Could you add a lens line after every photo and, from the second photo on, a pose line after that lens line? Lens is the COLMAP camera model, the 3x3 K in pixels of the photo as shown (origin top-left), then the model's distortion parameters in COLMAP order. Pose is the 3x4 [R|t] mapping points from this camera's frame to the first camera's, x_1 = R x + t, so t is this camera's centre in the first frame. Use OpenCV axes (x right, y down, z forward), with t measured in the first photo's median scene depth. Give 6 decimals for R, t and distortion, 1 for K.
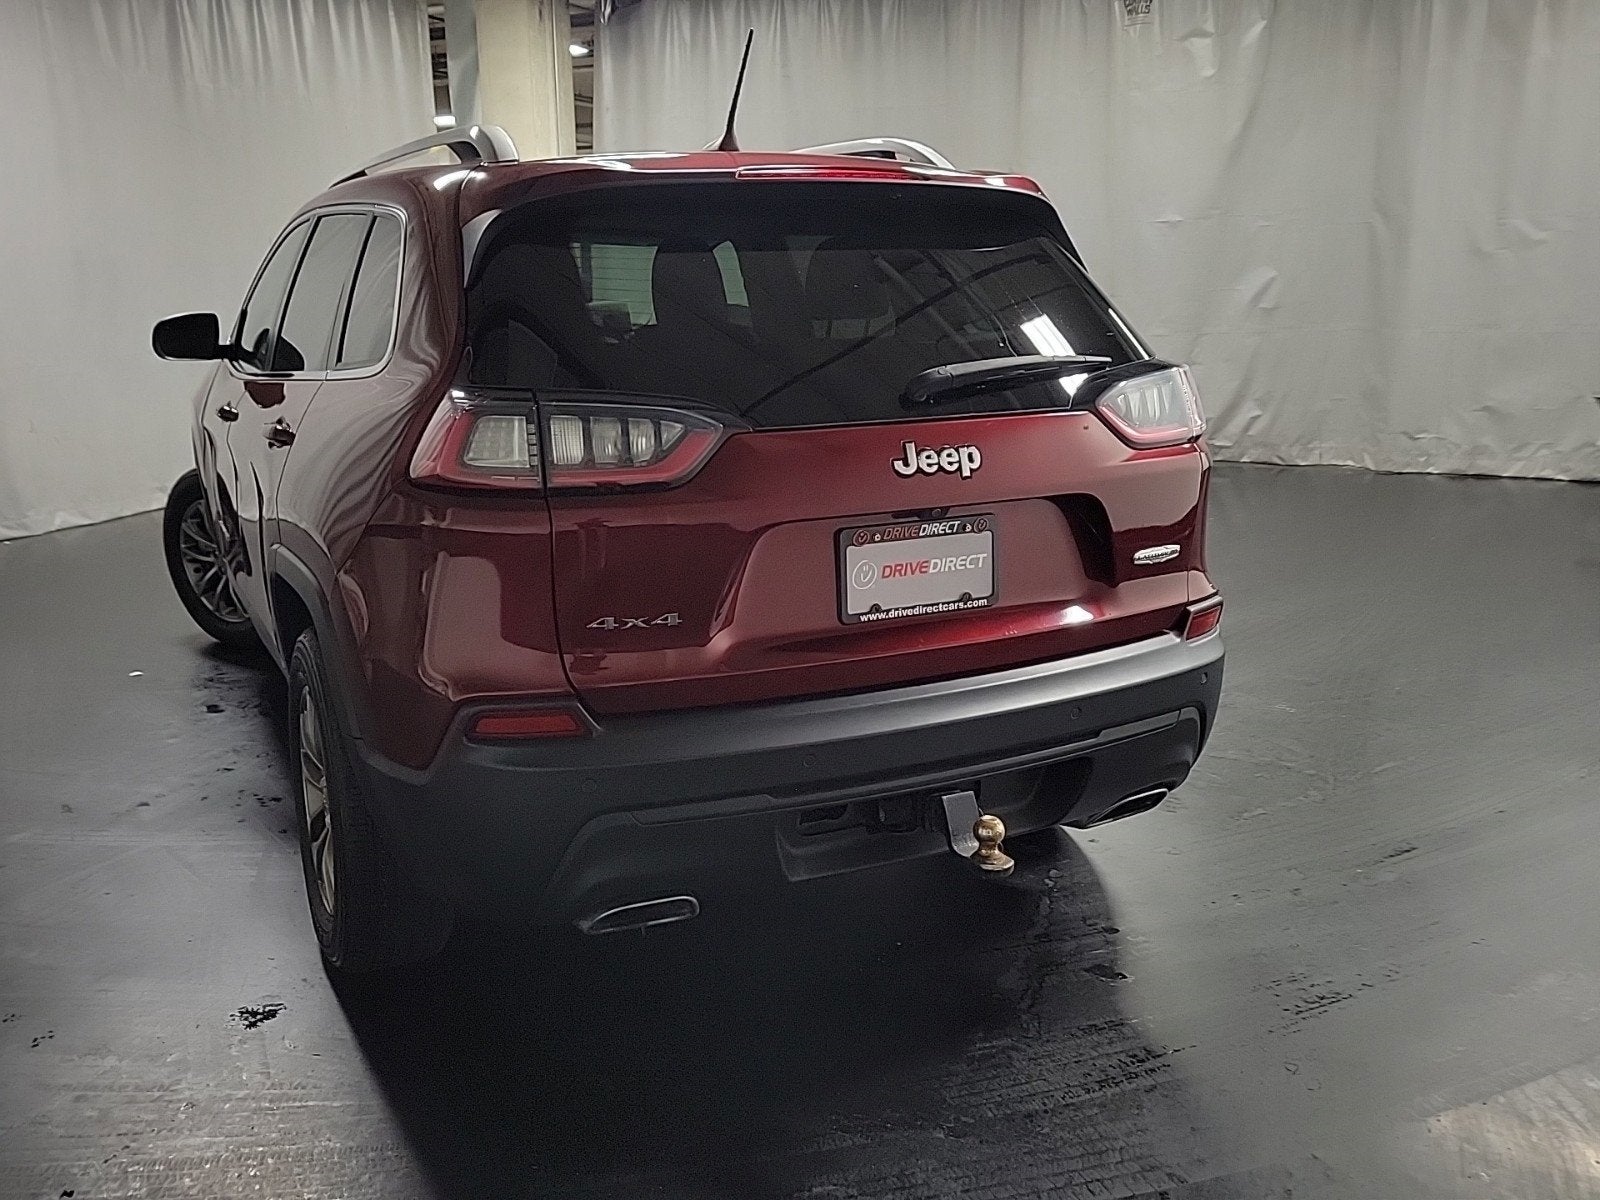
lens RADIAL K [[1329.8, 0, 744.9], [0, 1329.8, 606.6], [0, 0, 1]] dist [0.044908, -0.003635]
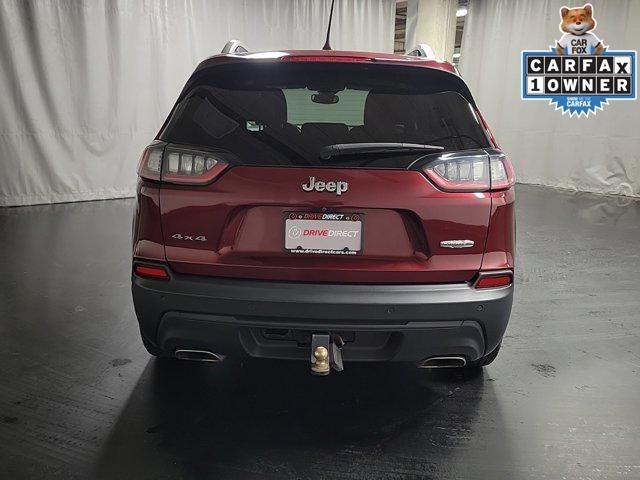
lens RADIAL K [[532.6, 0, 320.3], [0, 532.6, 239.6], [0, 0, 1]] dist [0.044190, -0.005295]
pose [[0.899431, 0.140826, -0.413753, 0.505998], [-0.140207, 0.989604, 0.032037, -0.046900], [0.413963, 0.029196, 0.909825, 0.177724]]
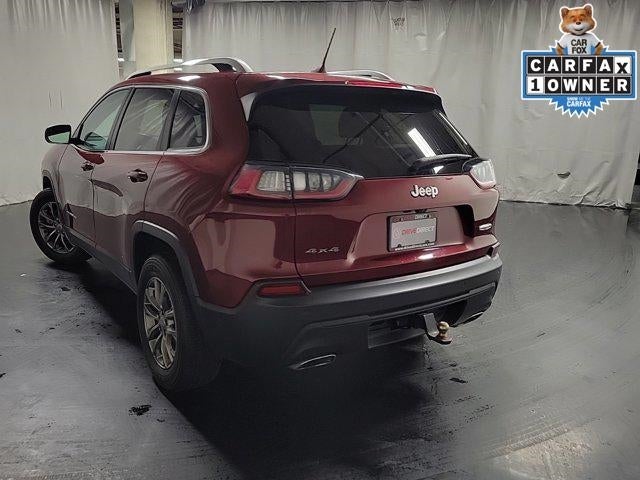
lens RADIAL K [[531.9, 0, 298.0], [0, 531.9, 242.6], [0, 0, 1]] dist [0.044908, -0.003635]
pose [[0.987193, 0.003894, 0.159483, -0.275533], [-0.001888, 0.999917, -0.012728, 0.008902], [-0.159519, 0.012264, 0.987119, -0.031803]]
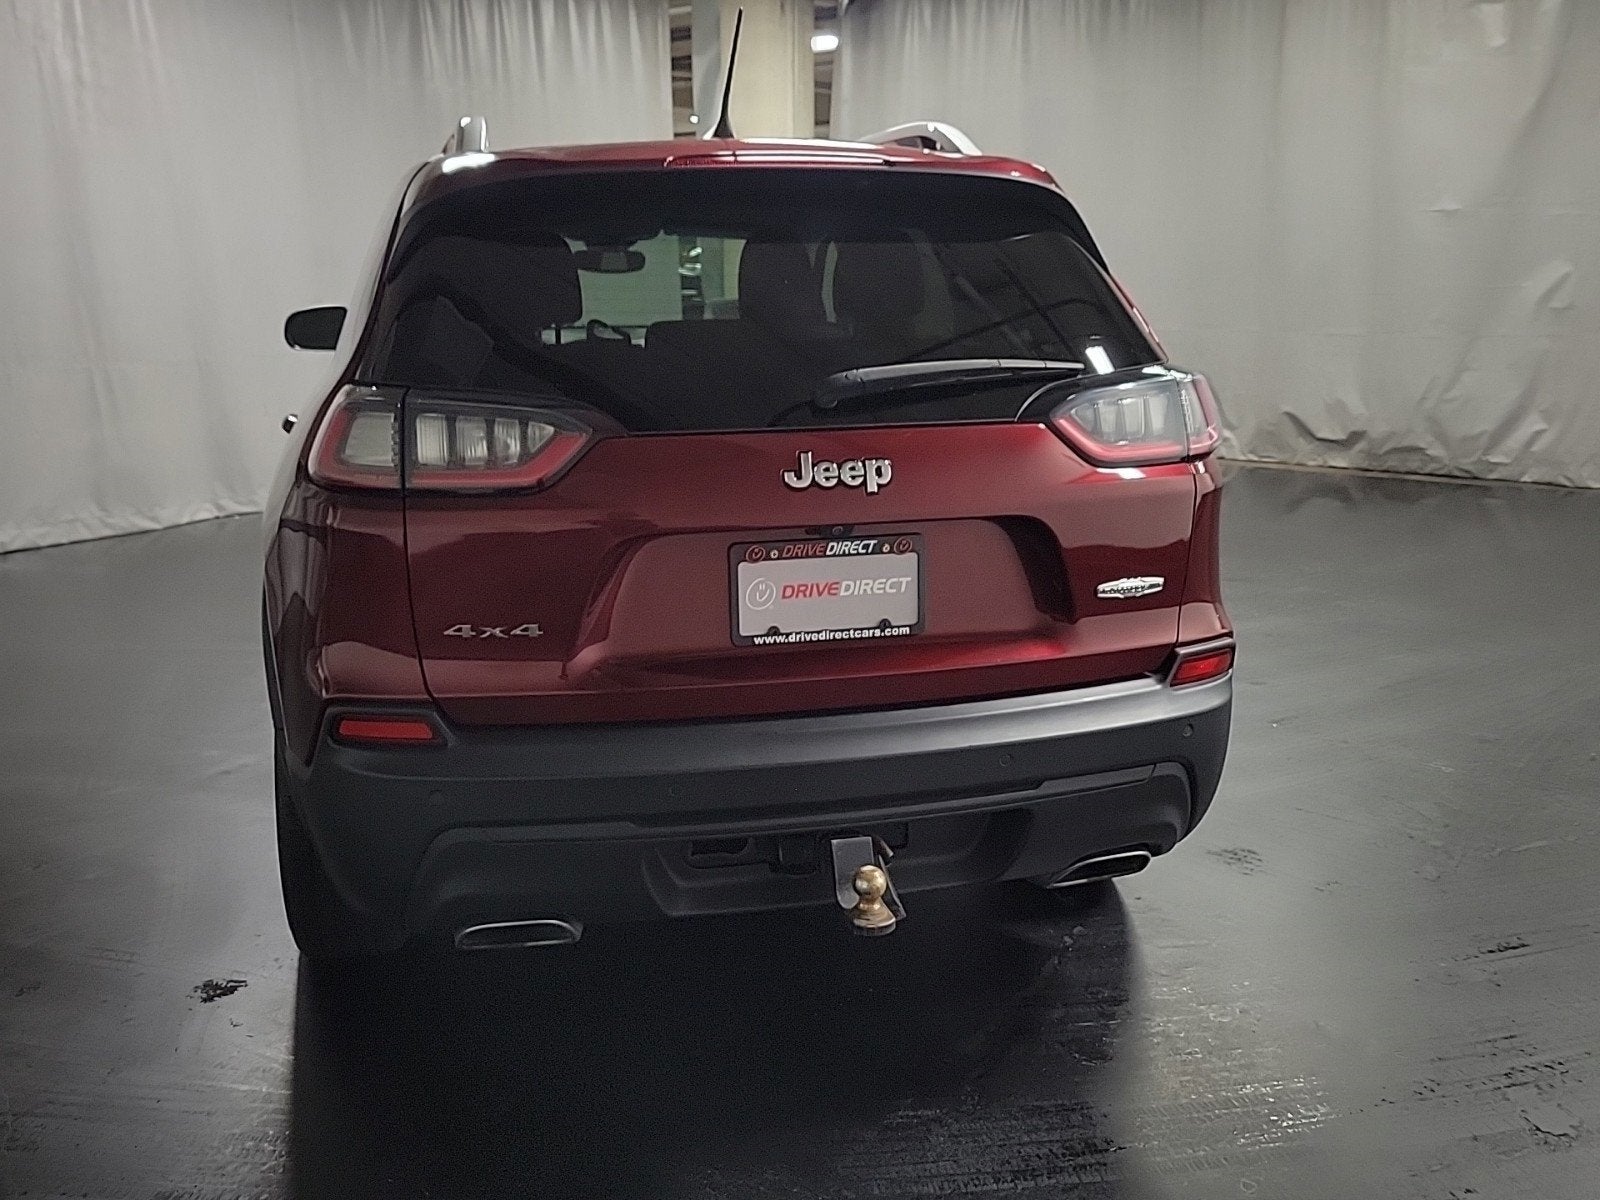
lens RADIAL K [[1337.4, 0, 757.5], [0, 1337.4, 607.9], [0, 0, 1]] dist [0.035781, -0.004059]
pose [[0.977158, 0.055232, -0.205209, 0.275648], [-0.054468, 0.998471, 0.009375, -0.022561], [0.205413, 0.002017, 0.978673, 0.087525]]
